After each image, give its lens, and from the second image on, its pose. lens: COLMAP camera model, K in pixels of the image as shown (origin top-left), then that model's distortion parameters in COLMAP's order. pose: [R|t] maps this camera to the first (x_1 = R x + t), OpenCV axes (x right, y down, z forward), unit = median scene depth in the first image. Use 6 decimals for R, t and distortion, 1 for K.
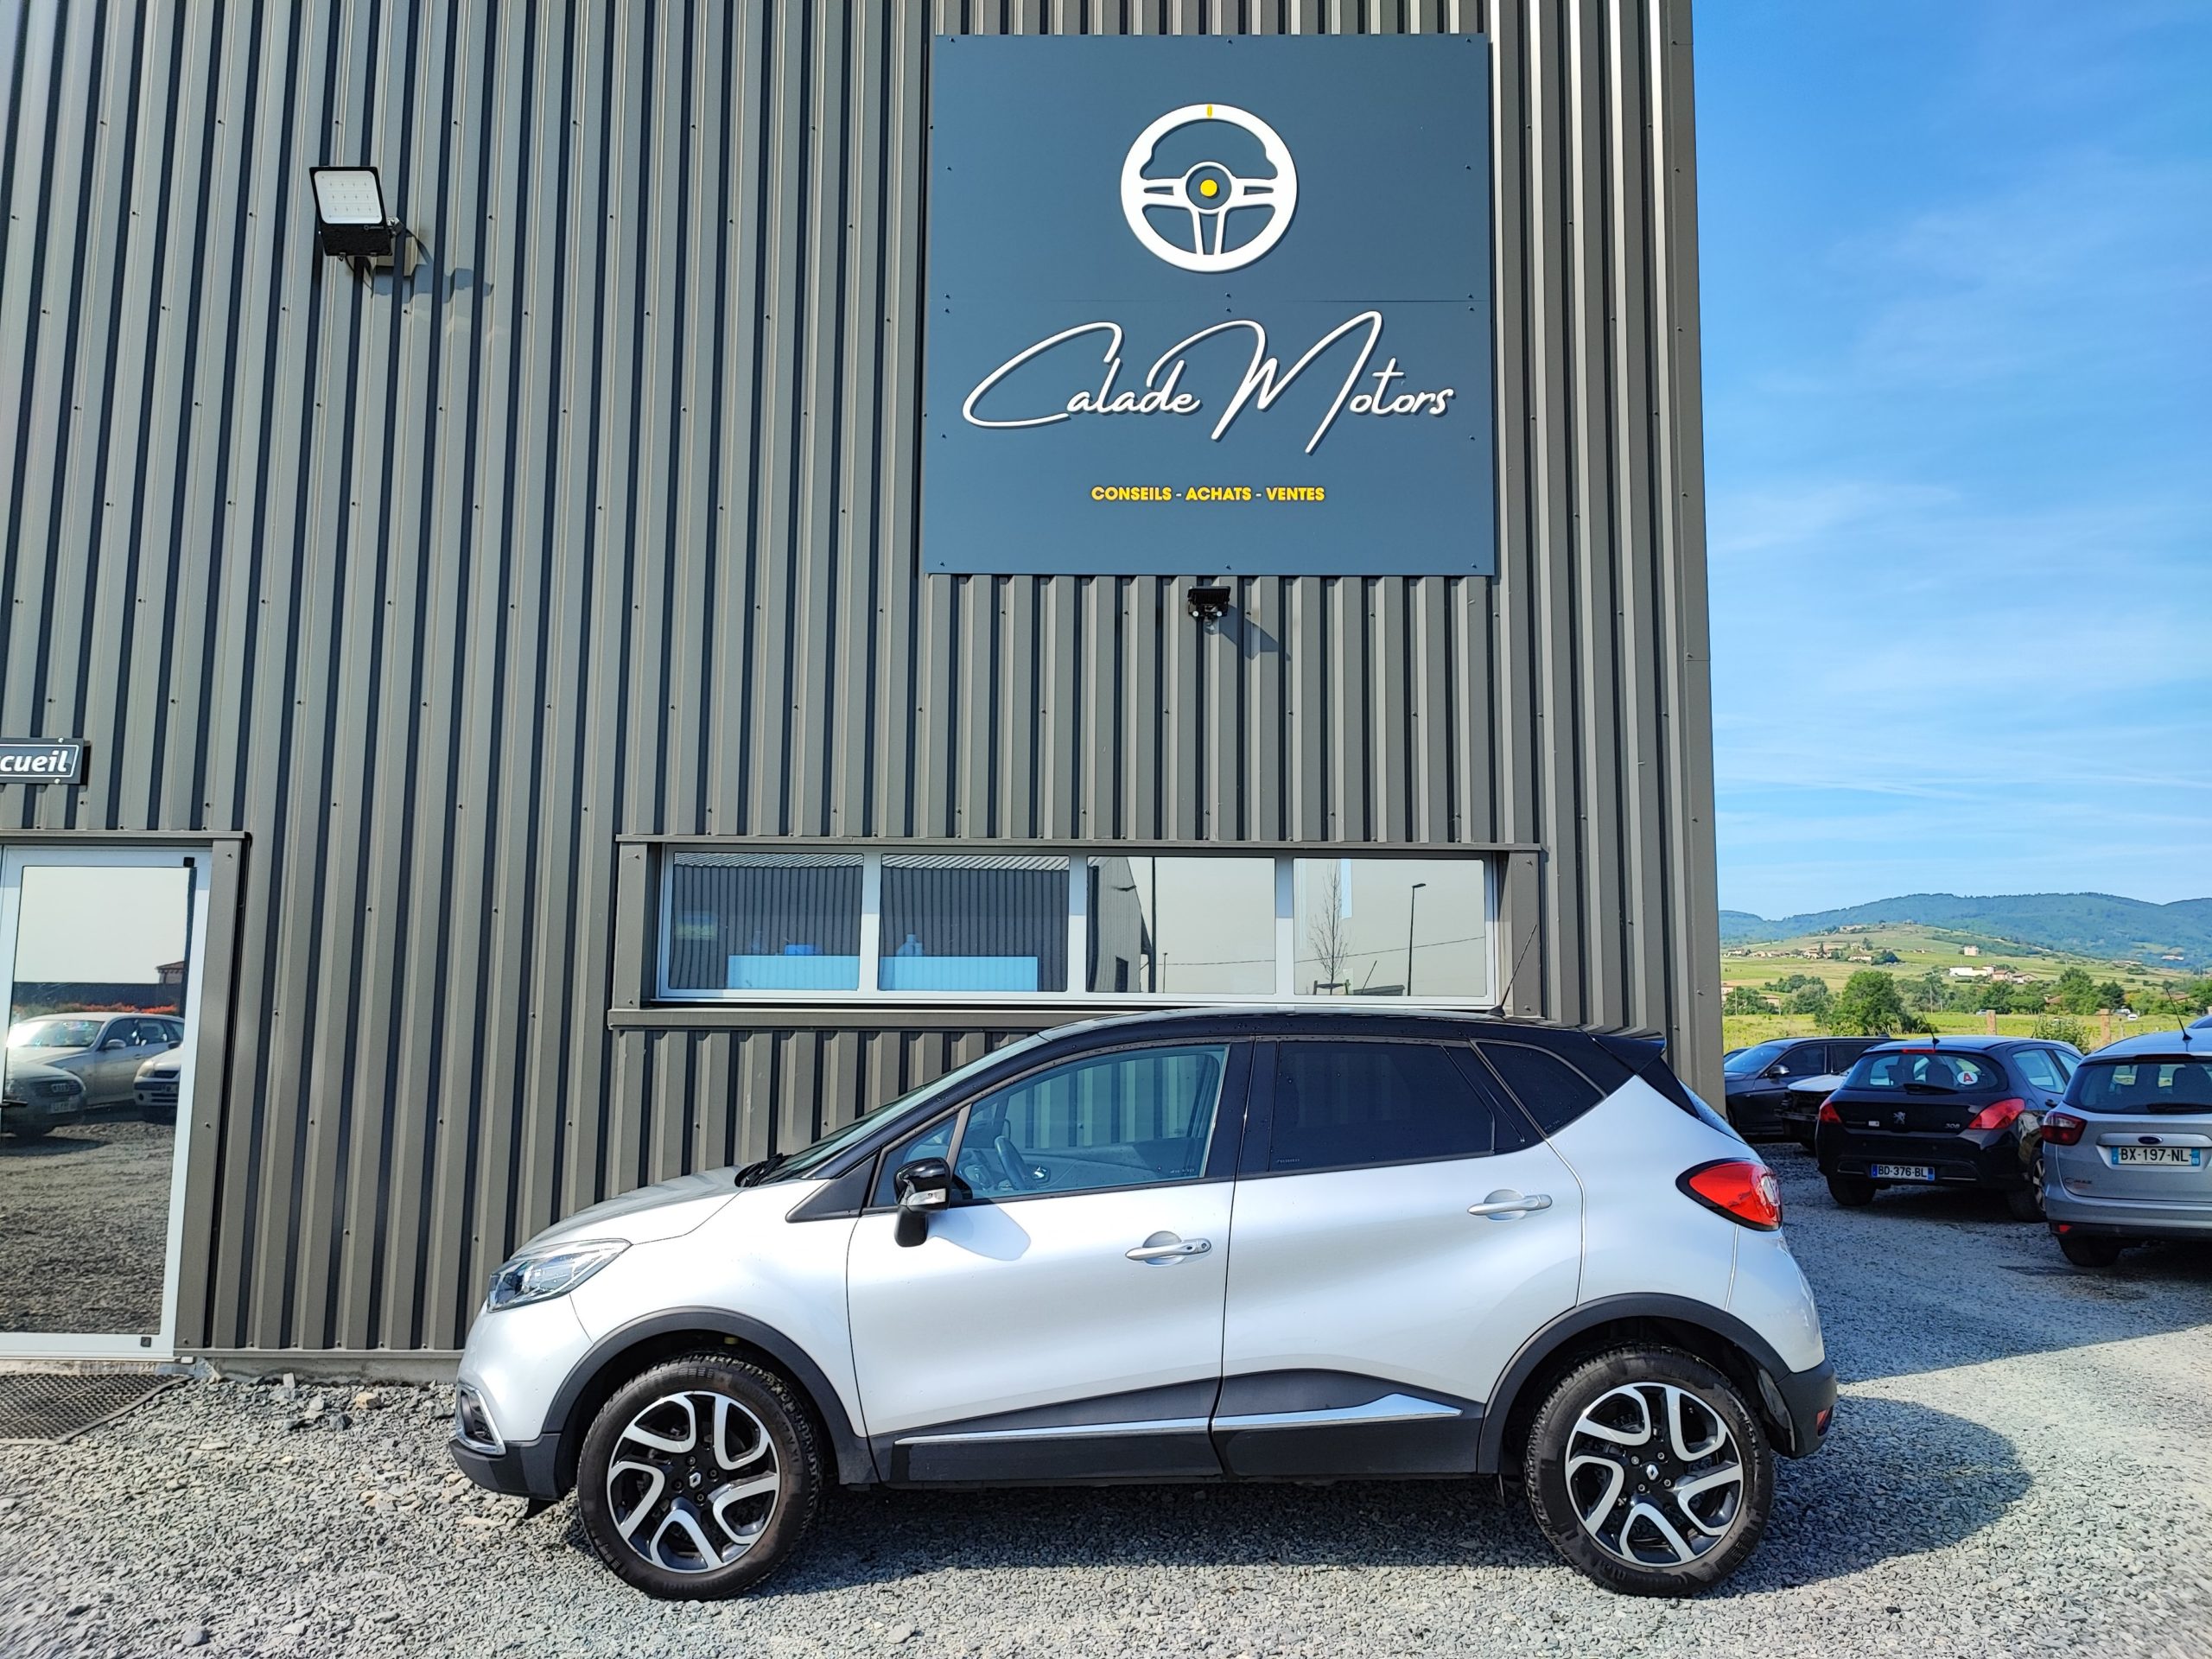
lens RADIAL K [[1591.6, 0, 1096.8], [0, 1591.6, 841.8], [0, 0, 1]] dist [0.062183, -0.079329]
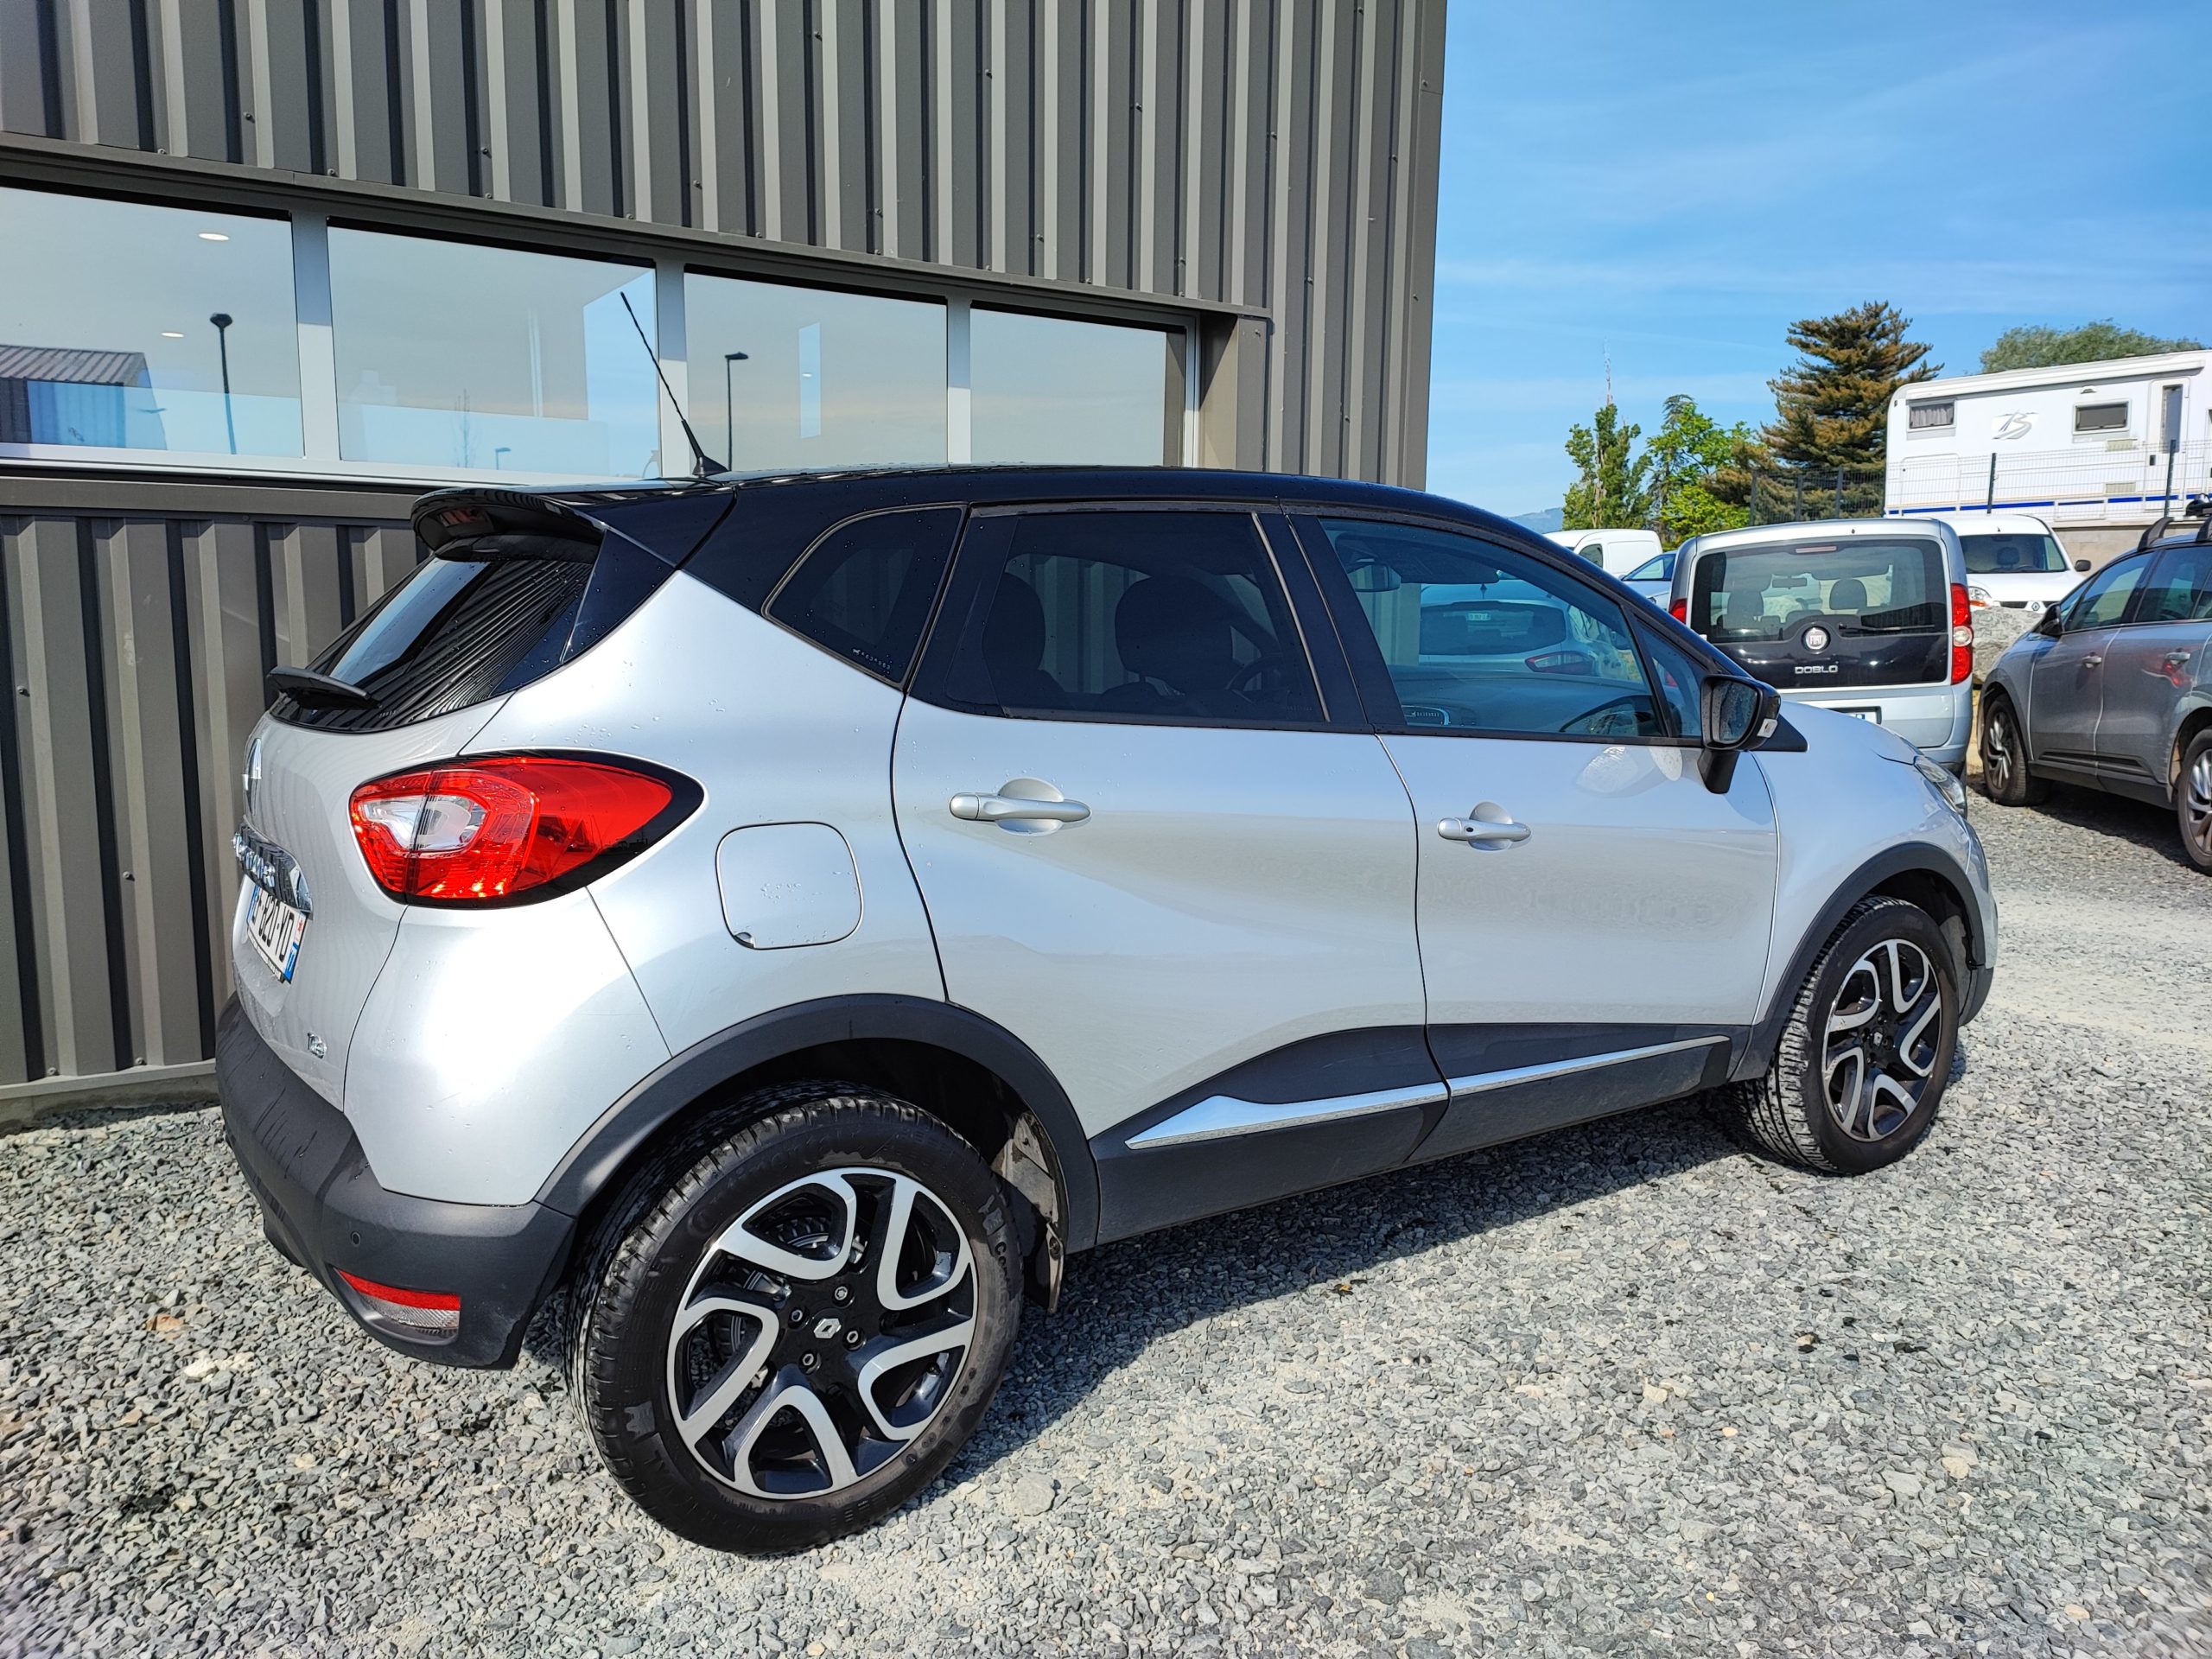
lens RADIAL K [[1591.6, 0, 1096.8], [0, 1591.6, 841.8], [0, 0, 1]] dist [0.062183, -0.079329]
pose [[0.840834, -0.079195, 0.535468, -0.268450], [-0.065367, 0.967144, 0.245683, 0.073697], [-0.537331, -0.241581, 0.808031, 0.363294]]
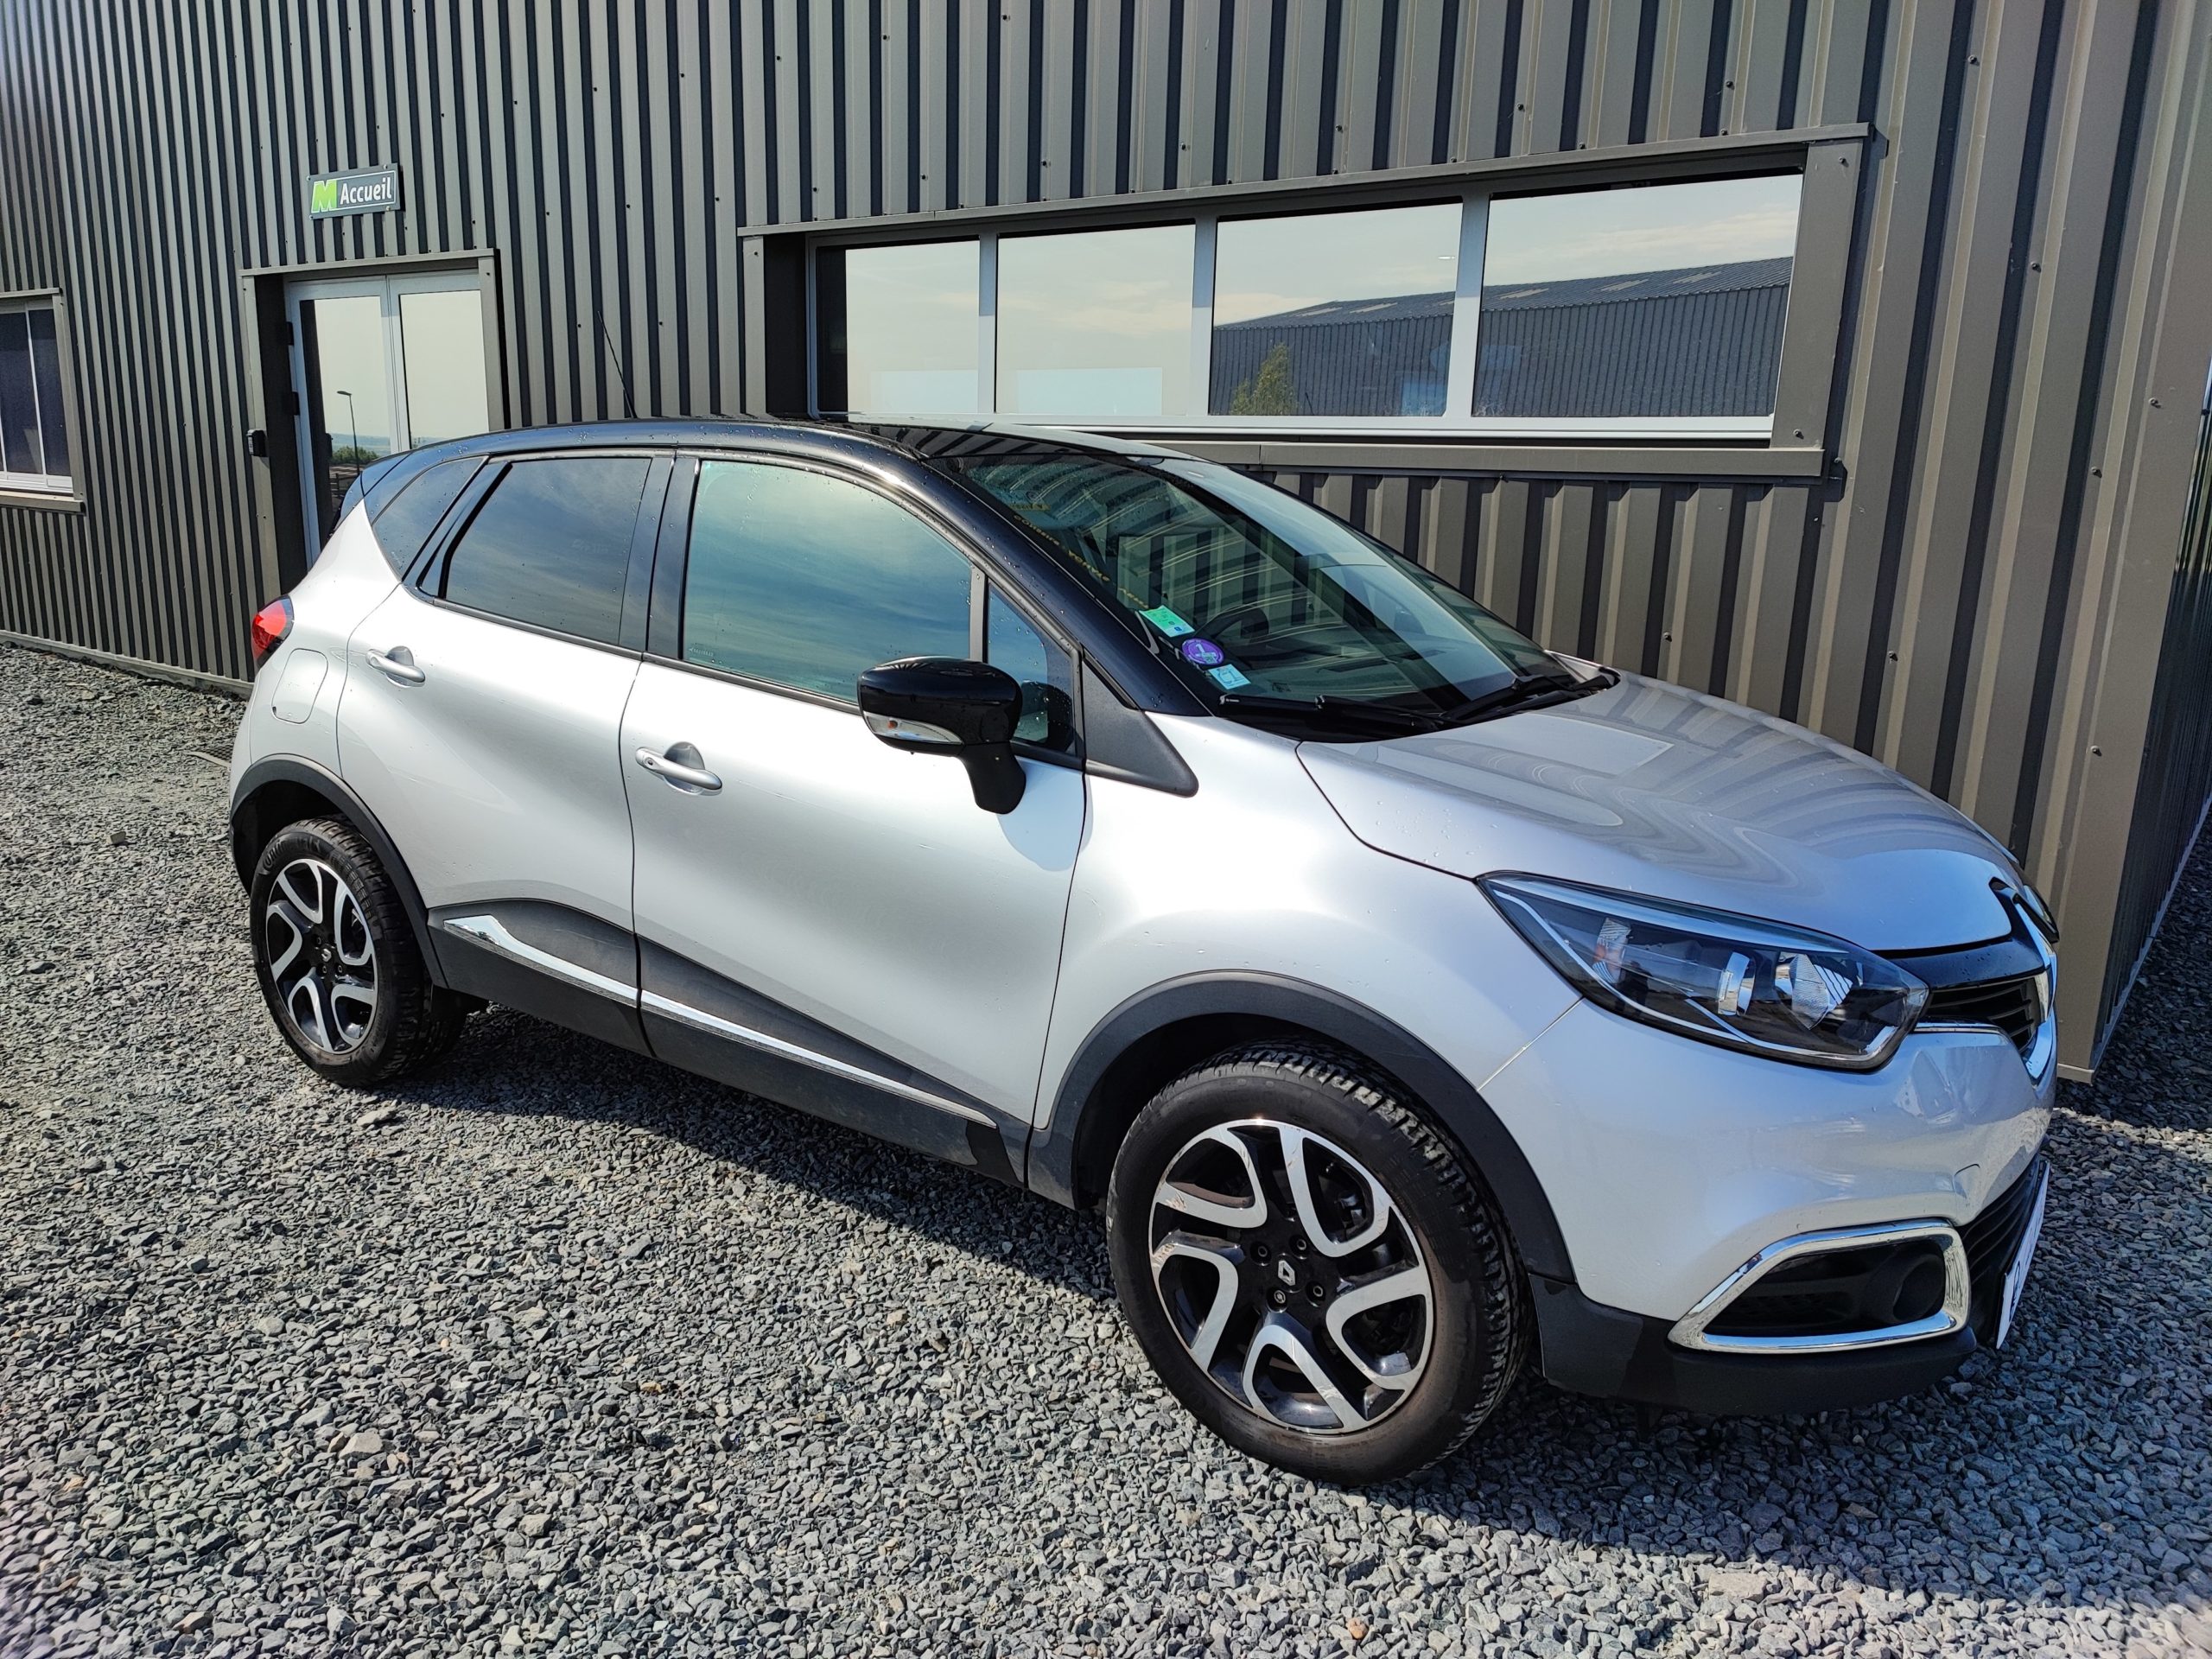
lens RADIAL K [[1591.6, 0, 1096.8], [0, 1591.6, 841.8], [0, 0, 1]] dist [0.062183, -0.079329]
pose [[0.800131, 0.150744, -0.580575, 0.426400], [0.042472, 0.951238, 0.305518, 0.057234], [0.598320, -0.269113, 0.754713, 0.384917]]
